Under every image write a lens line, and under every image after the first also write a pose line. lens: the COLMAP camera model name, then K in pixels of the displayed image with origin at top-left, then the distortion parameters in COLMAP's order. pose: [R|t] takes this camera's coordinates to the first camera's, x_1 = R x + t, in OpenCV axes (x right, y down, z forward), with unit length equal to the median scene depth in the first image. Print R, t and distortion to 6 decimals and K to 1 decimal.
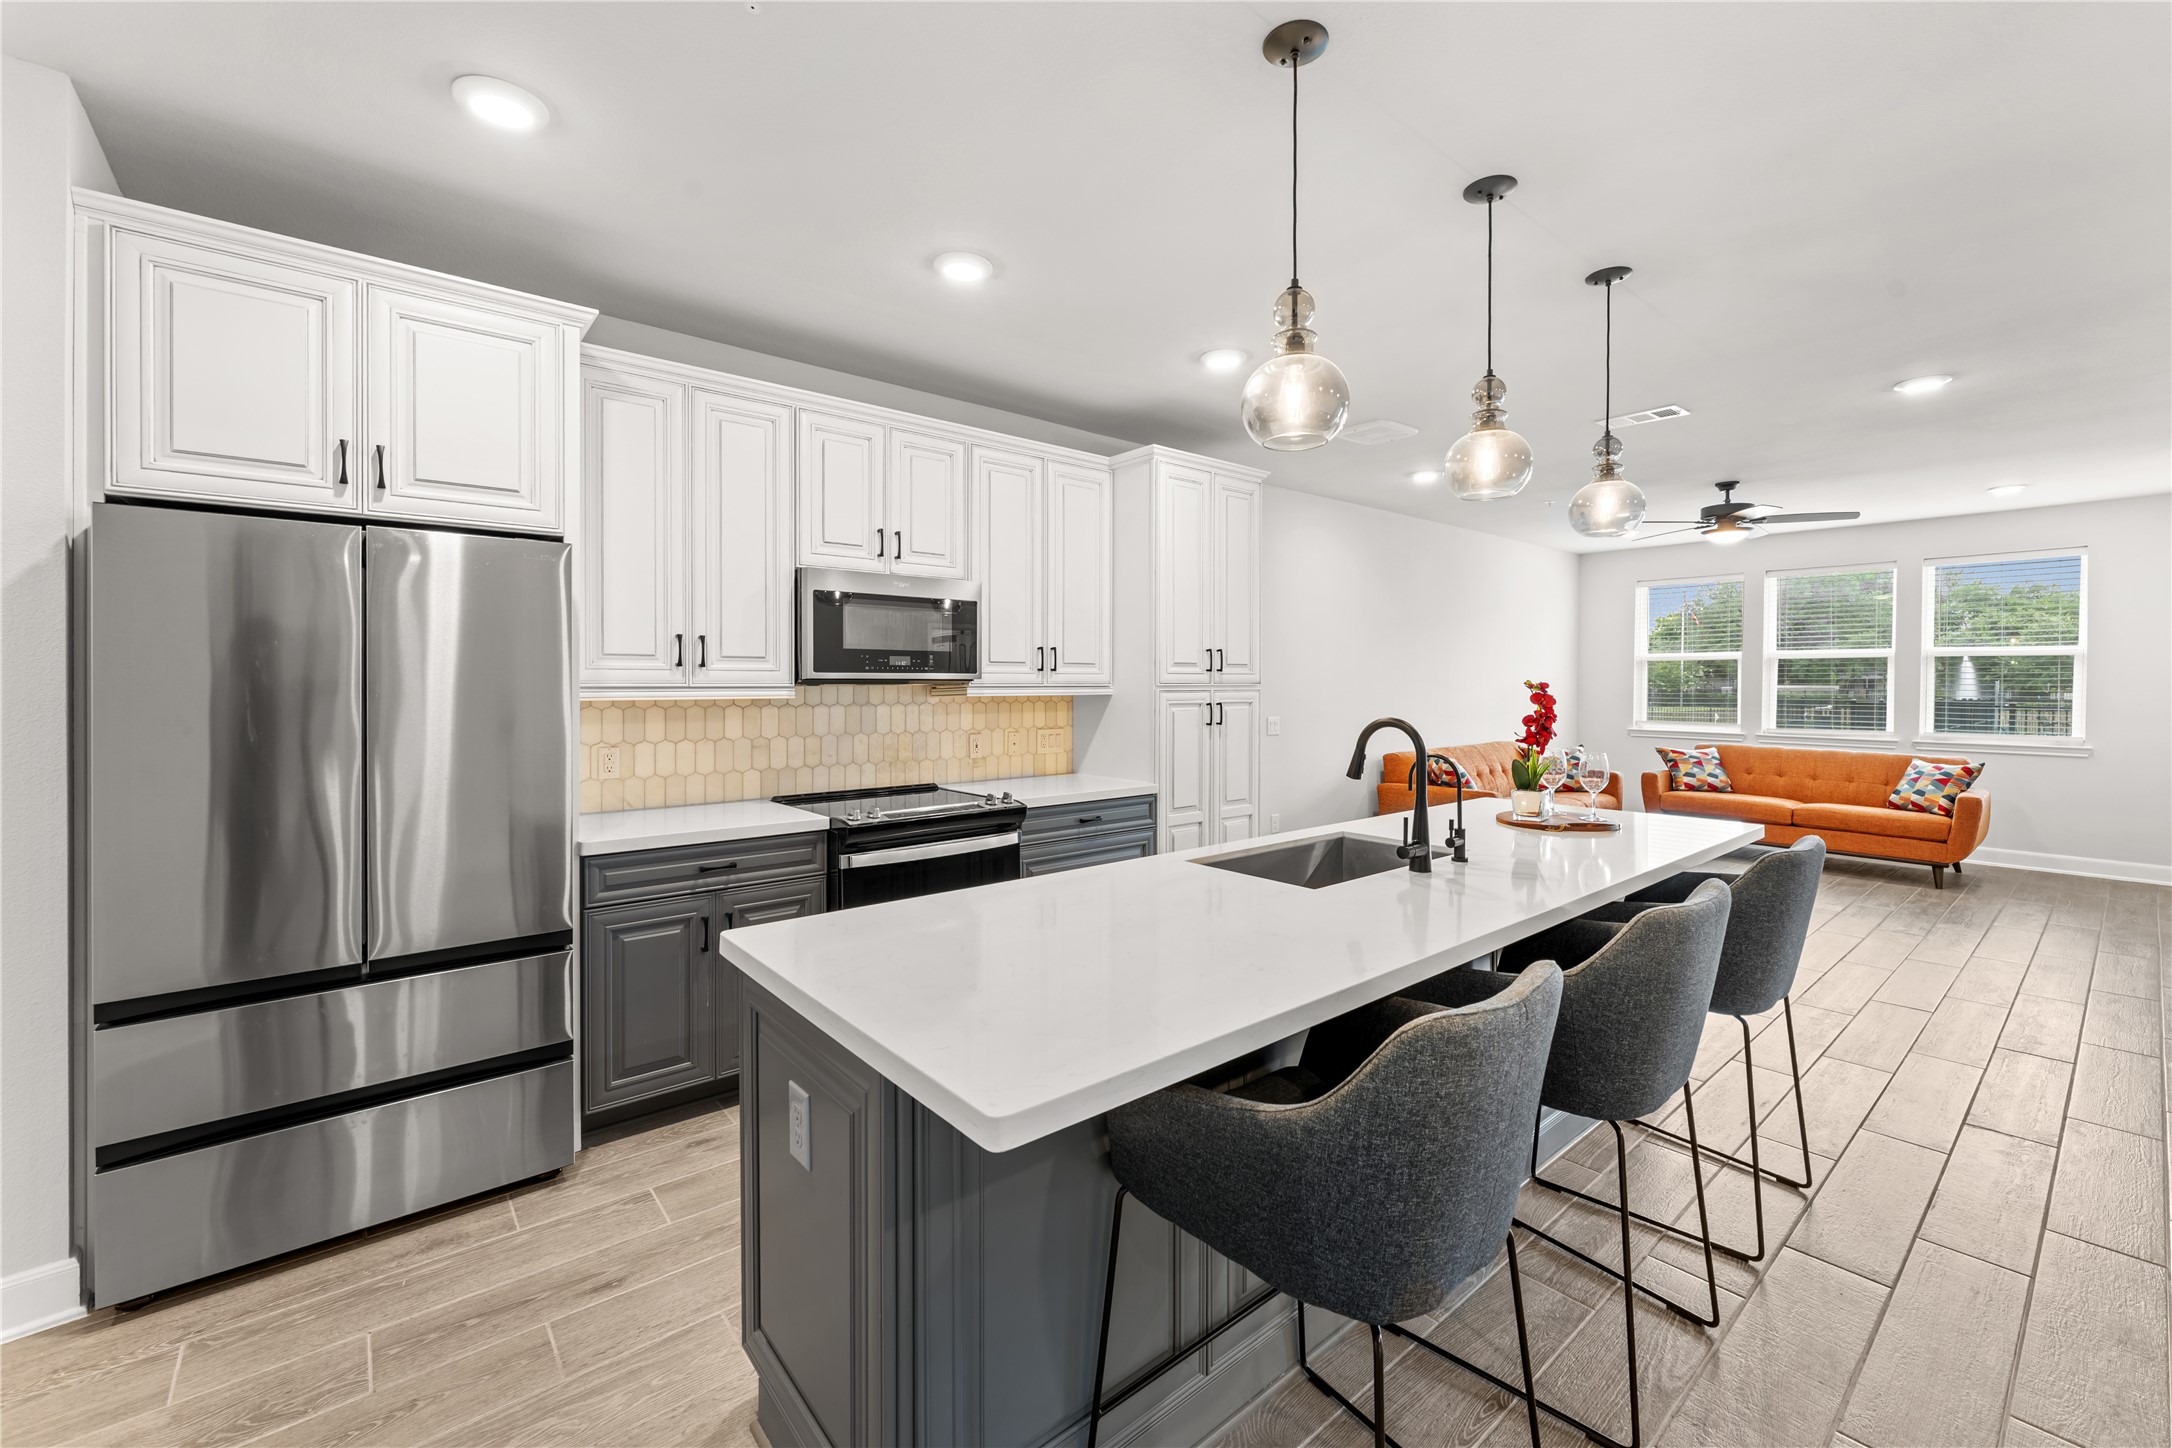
lens RADIAL K [[883.3, 0, 1083.0], [0, 883.3, 687.3], [0, 0, 1]] dist [0.000195, -0.000325]
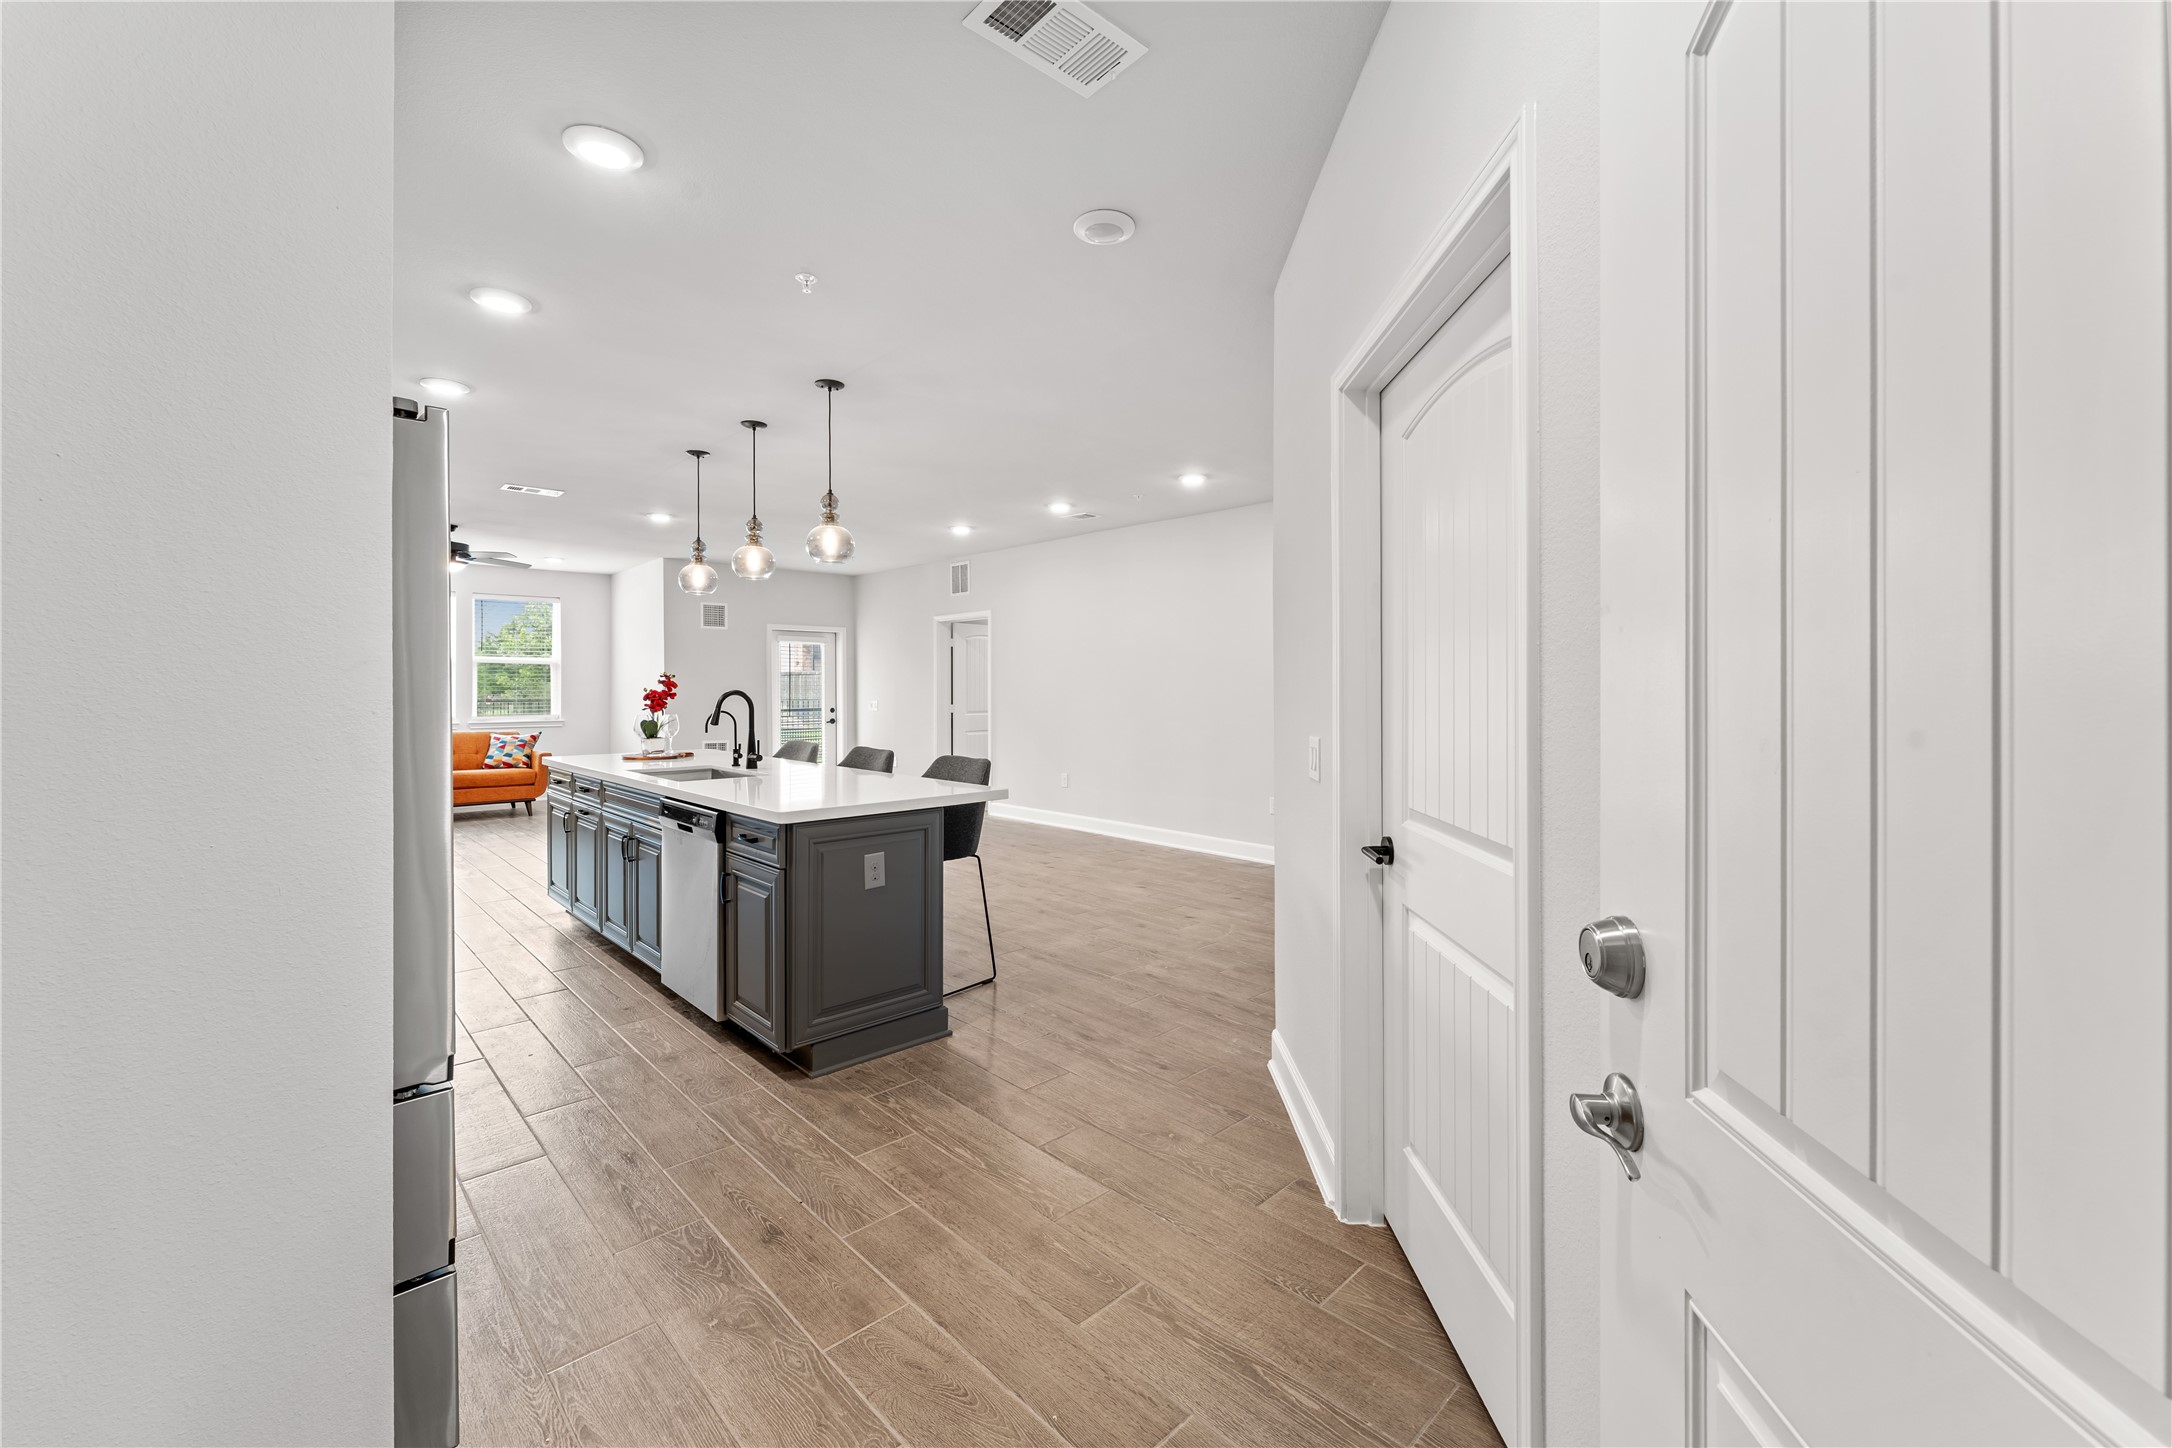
lens RADIAL K [[883.3, 0, 1083.0], [0, 883.3, 687.3], [0, 0, 1]] dist [0.000195, -0.000325]
pose [[-0.067373, -0.002126, 0.997726, -0.883669], [0.008358, 0.999961, 0.002695, 0.016784], [-0.997693, 0.008520, -0.067353, 0.225358]]
